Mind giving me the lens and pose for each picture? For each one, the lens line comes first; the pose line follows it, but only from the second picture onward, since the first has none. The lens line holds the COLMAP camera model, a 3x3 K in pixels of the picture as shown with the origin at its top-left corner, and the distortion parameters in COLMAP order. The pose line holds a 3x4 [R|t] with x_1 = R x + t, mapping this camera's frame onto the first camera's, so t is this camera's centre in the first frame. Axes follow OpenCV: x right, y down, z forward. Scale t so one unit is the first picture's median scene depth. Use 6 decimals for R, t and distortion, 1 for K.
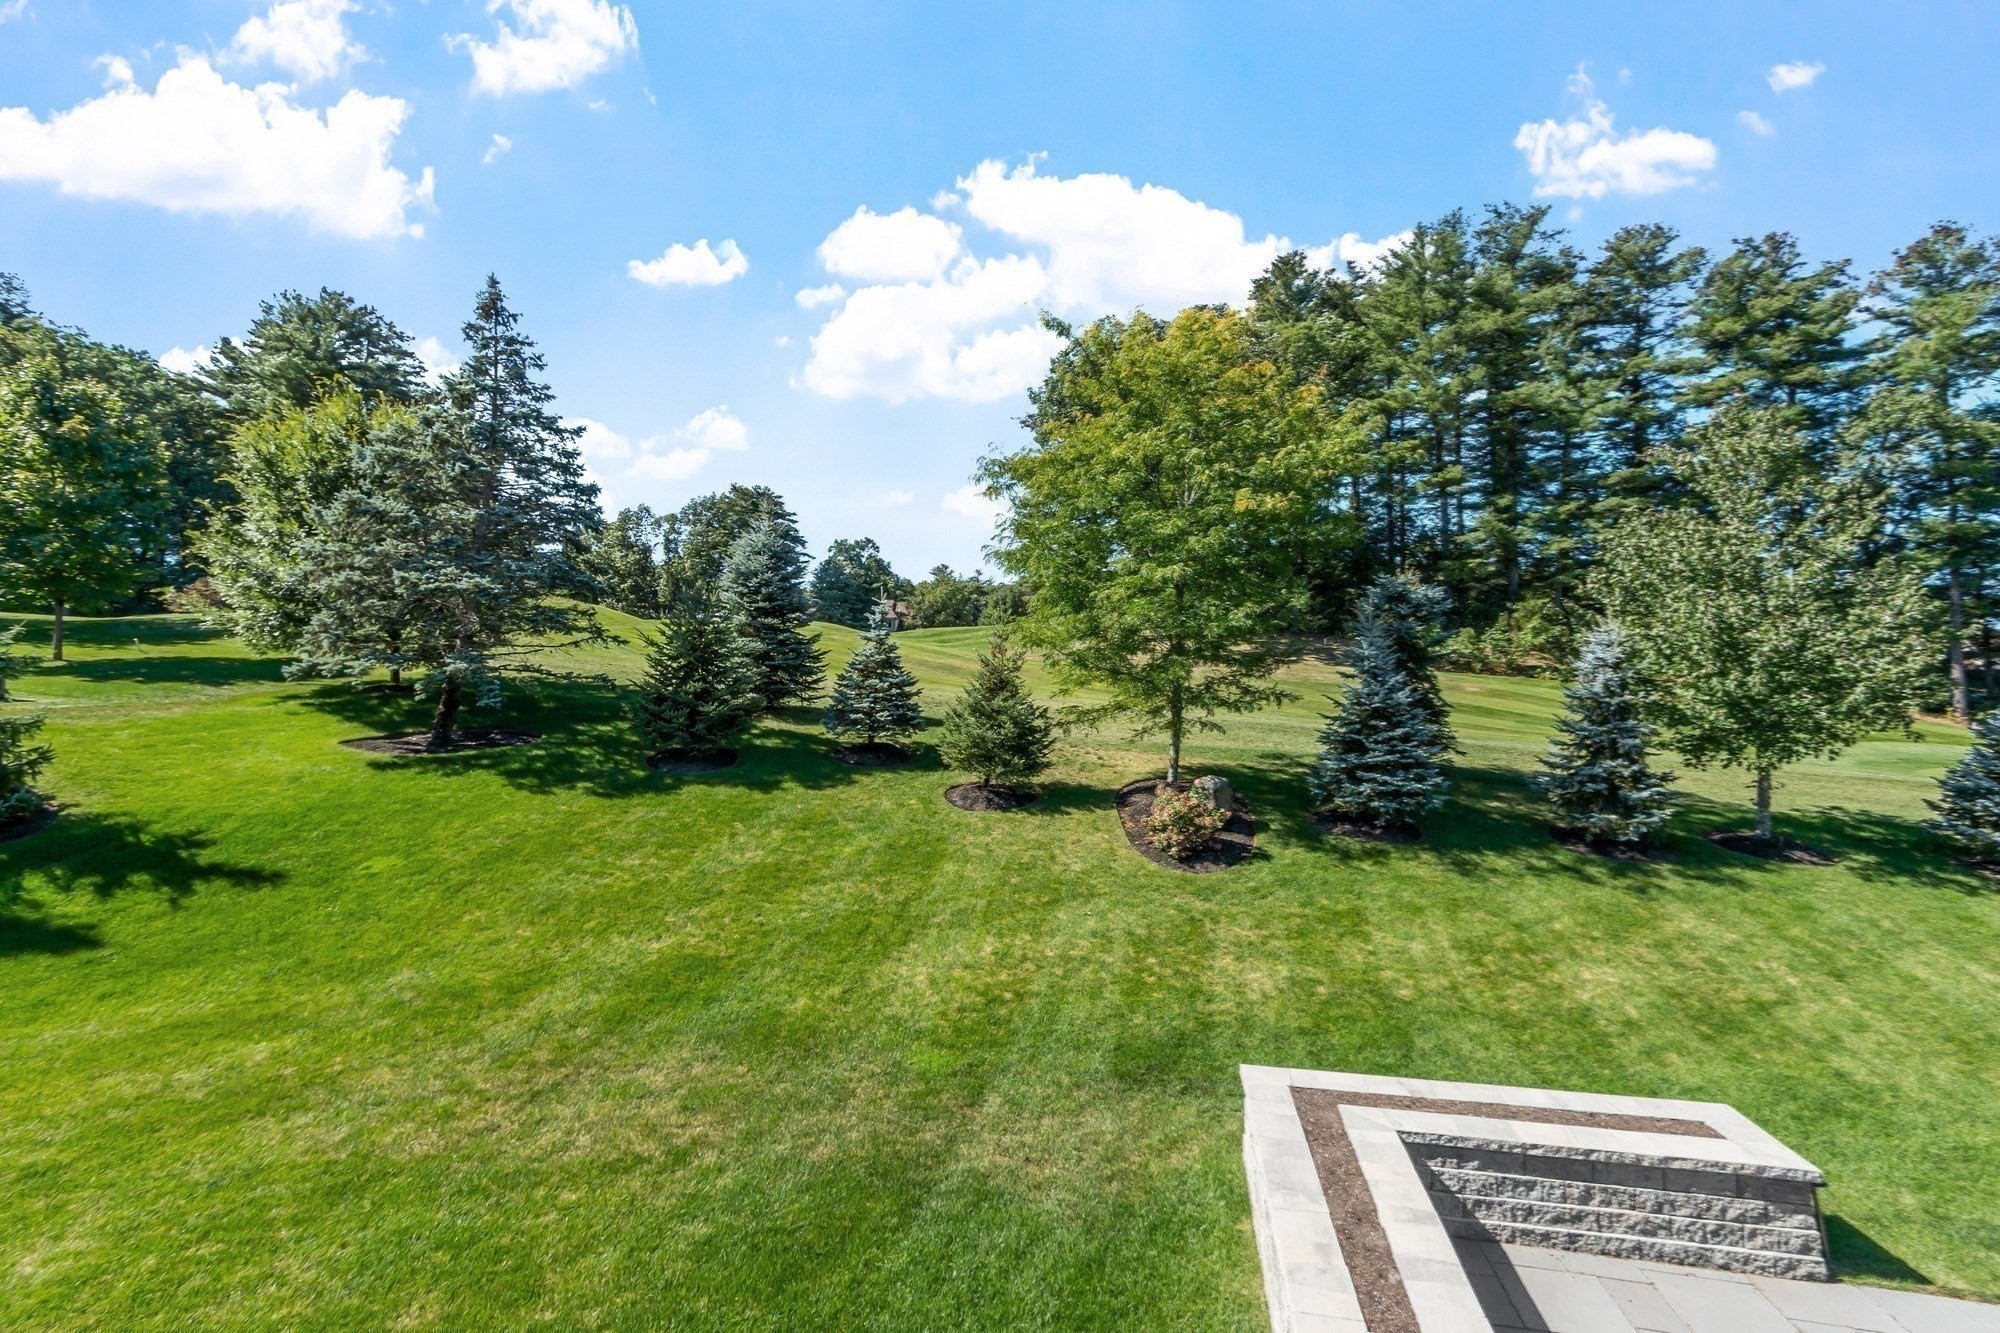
lens RADIAL K [[859.4, 0, 1000.0], [0, 859.4, 666.5], [0, 0, 1]] dist [-0.030669, 0.012140]
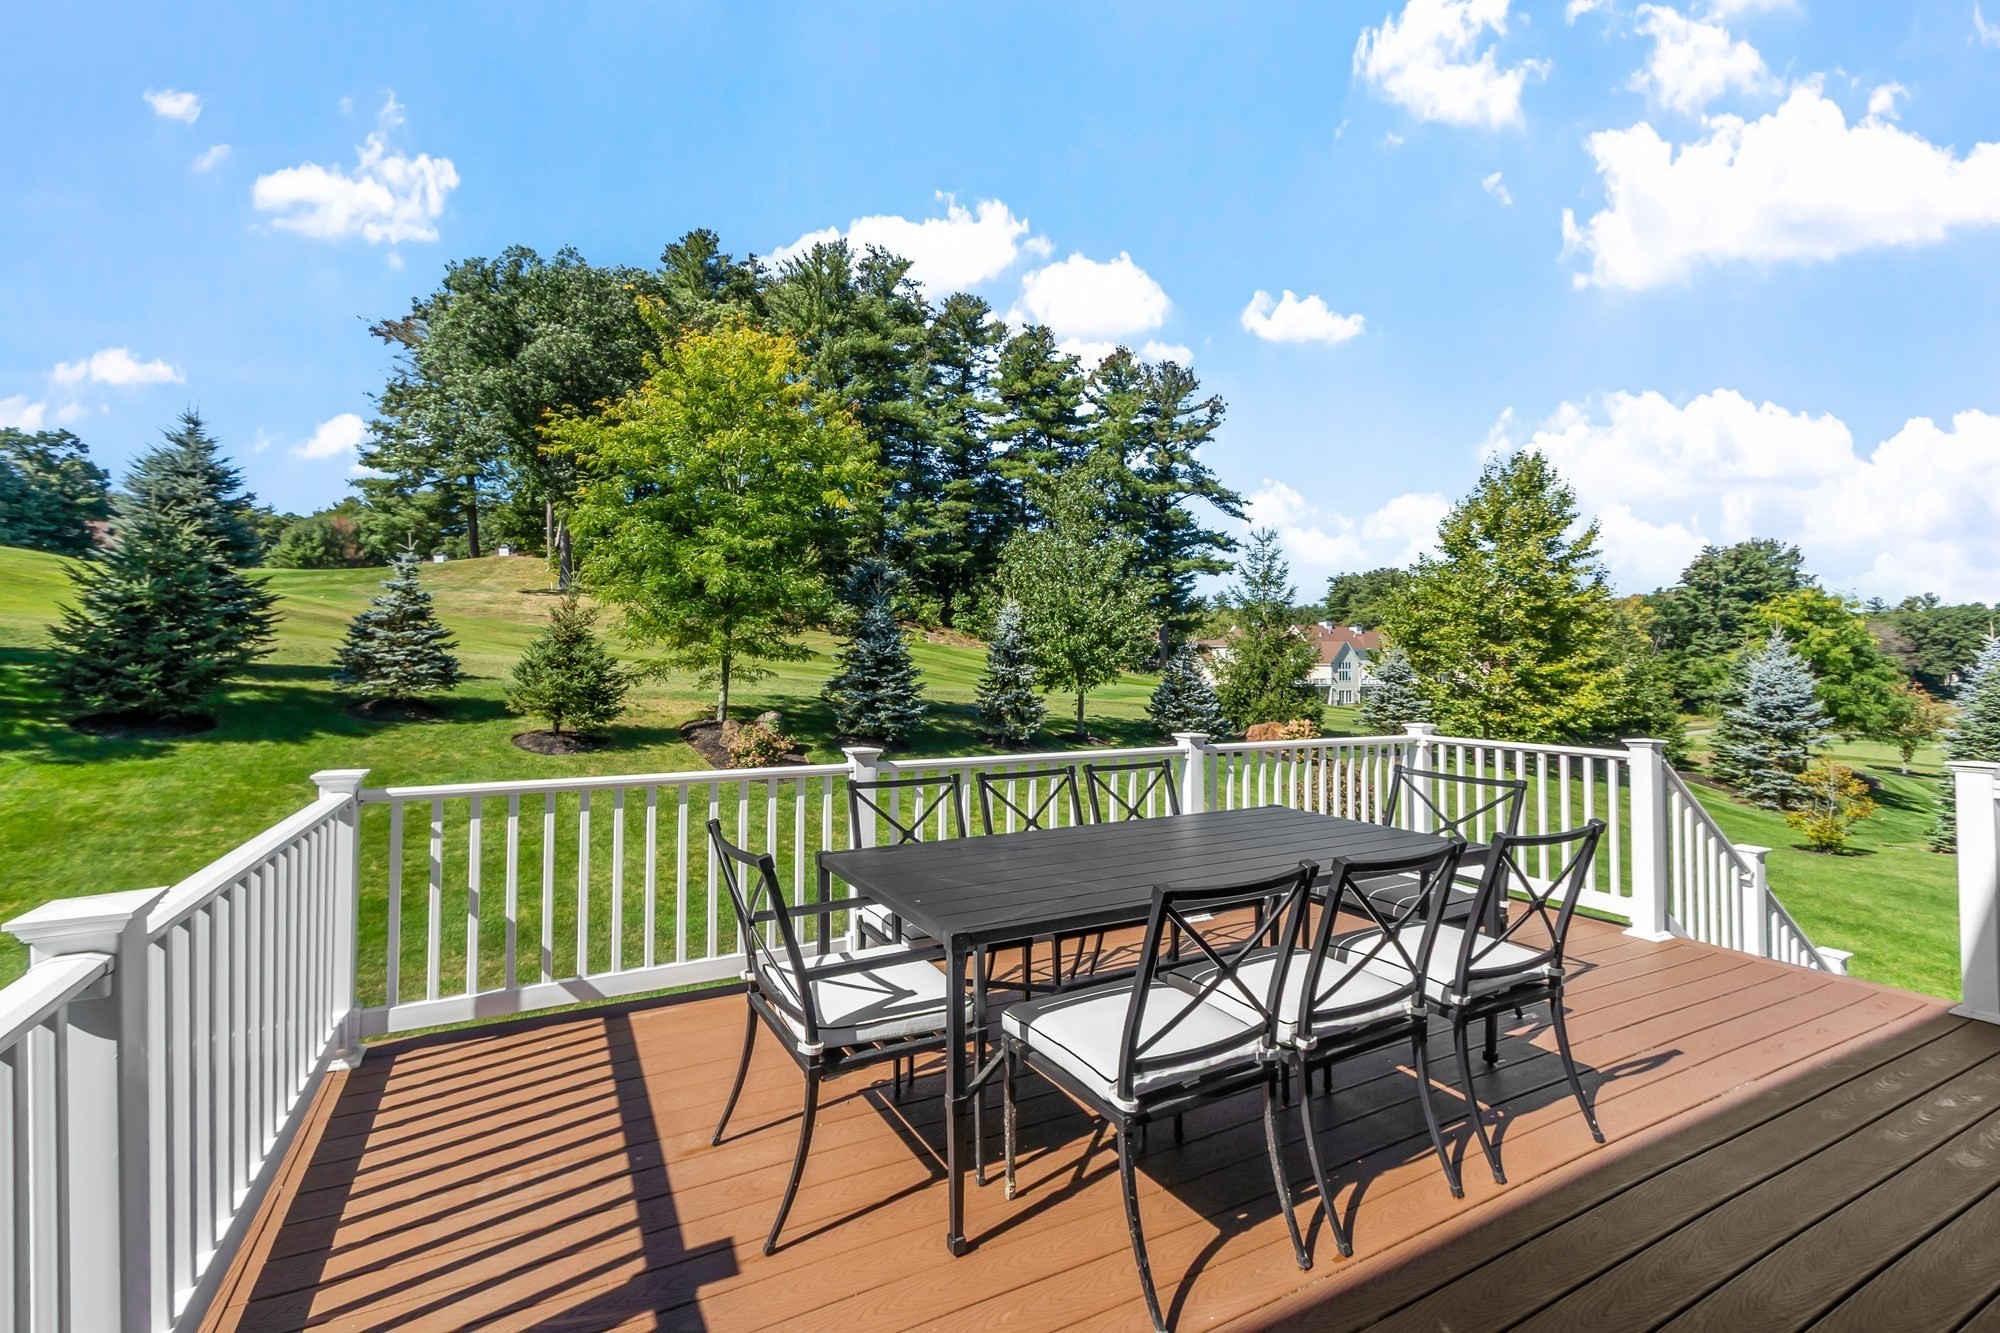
lens RADIAL K [[853.1, 0, 960.4], [0, 853.1, 640.1], [0, 0, 1]] dist [0.000961, 0.000247]
pose [[0.777021, 0.007347, 0.629432, -0.250488], [-0.019000, 0.999750, 0.011785, 0.002027], [-0.629188, -0.021116, 0.776967, -0.113213]]
